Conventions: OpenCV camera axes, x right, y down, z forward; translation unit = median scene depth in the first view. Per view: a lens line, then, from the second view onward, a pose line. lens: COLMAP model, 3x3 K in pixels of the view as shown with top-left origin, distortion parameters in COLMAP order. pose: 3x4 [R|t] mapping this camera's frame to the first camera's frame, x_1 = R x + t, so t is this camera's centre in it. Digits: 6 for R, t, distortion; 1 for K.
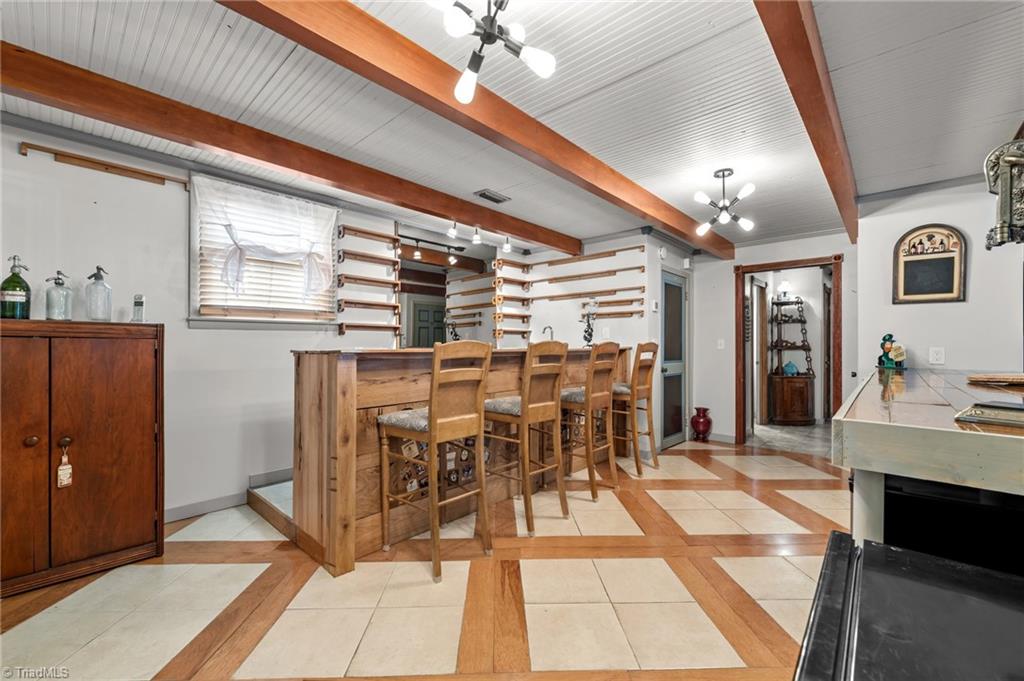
lens RADIAL K [[421.0, 0, 512.0], [0, 421.0, 340.5], [0, 0, 1]] dist [-0.002354, -0.001143]
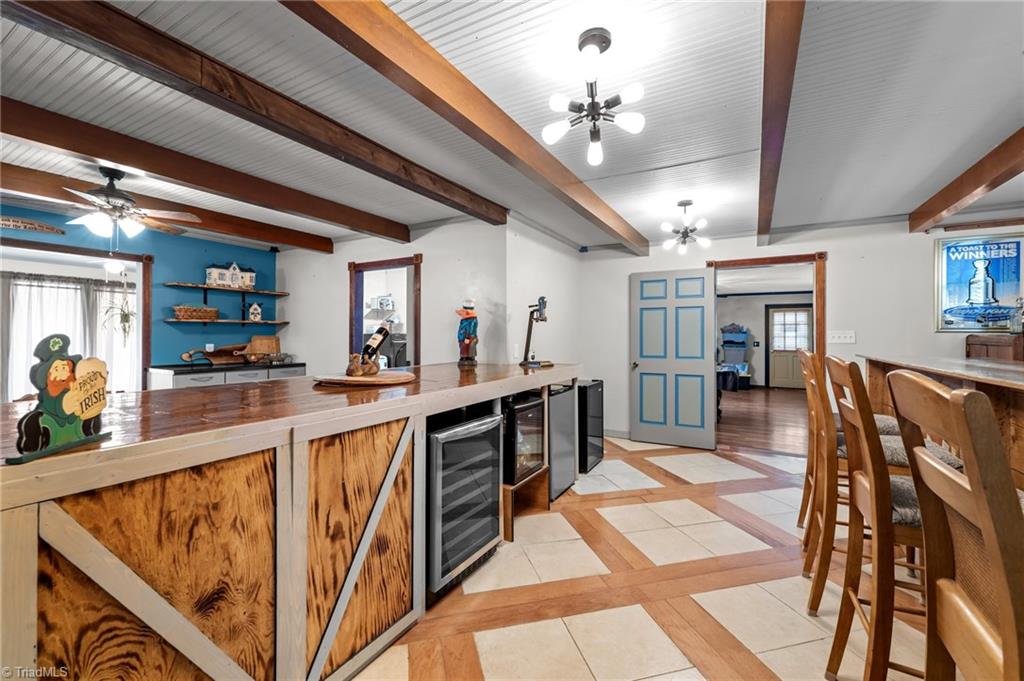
lens RADIAL K [[421.0, 0, 512.0], [0, 421.0, 340.5], [0, 0, 1]] dist [-0.002354, -0.001143]
pose [[-0.976020, -0.001767, -0.217673, 0.647425], [-0.000625, 0.999986, -0.005317, -0.009441], [0.217679, -0.005053, -0.976007, 1.348632]]
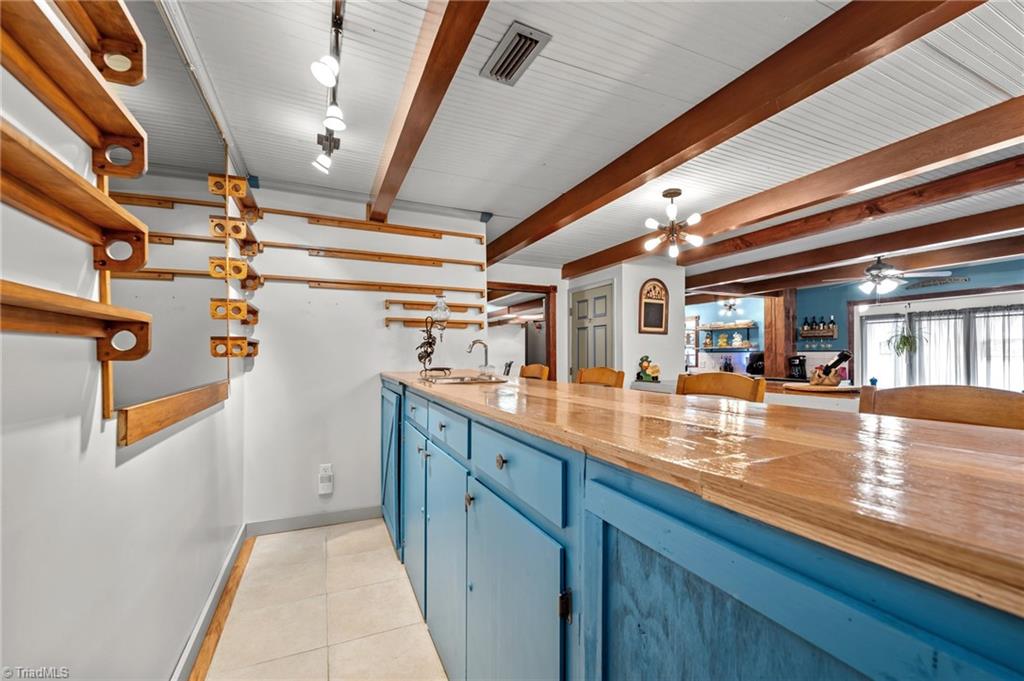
lens RADIAL K [[421.0, 0, 512.0], [0, 421.0, 340.5], [0, 0, 1]] dist [-0.002354, -0.001143]
pose [[0.384980, 0.030897, 0.922408, -0.486158], [-0.009669, 0.999520, -0.029444, -0.020103], [-0.922874, 0.002416, 0.385094, 0.873101]]
